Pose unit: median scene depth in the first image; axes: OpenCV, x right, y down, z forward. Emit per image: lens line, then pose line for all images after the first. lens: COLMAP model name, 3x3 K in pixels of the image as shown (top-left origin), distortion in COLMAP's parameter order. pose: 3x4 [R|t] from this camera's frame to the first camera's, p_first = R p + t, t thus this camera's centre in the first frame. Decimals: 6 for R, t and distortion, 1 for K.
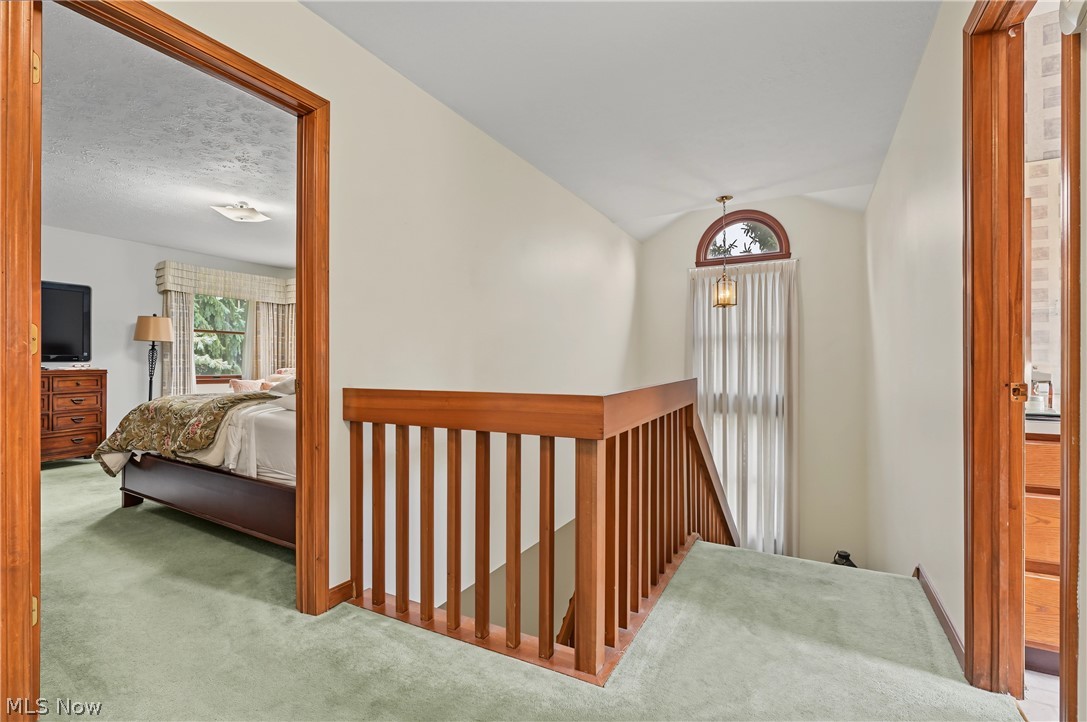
lens RADIAL K [[495.7, 0, 542.5], [0, 495.7, 366.9], [0, 0, 1]] dist [-0.001257, -0.000118]
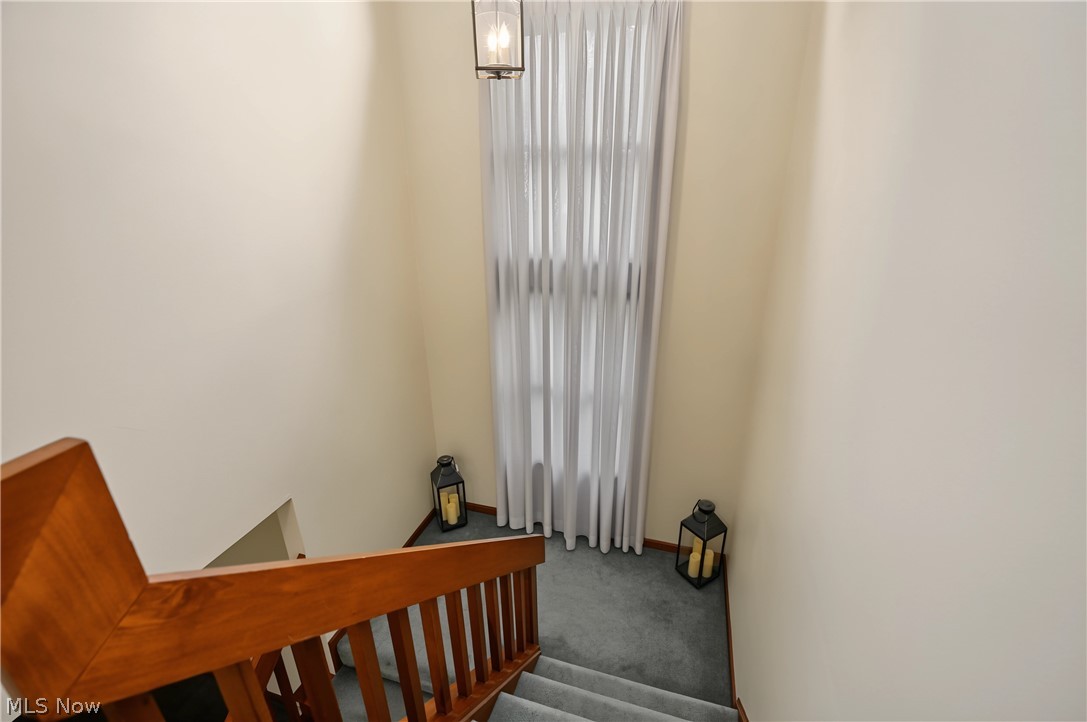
lens RADIAL K [[495.7, 0, 542.5], [0, 495.7, 366.9], [0, 0, 1]] dist [-0.001257, -0.000118]
pose [[0.957857, -0.120414, 0.260789, 0.212274], [0.009521, 0.920704, 0.390145, -0.056537], [-0.287089, -0.371220, 0.883049, 0.479741]]
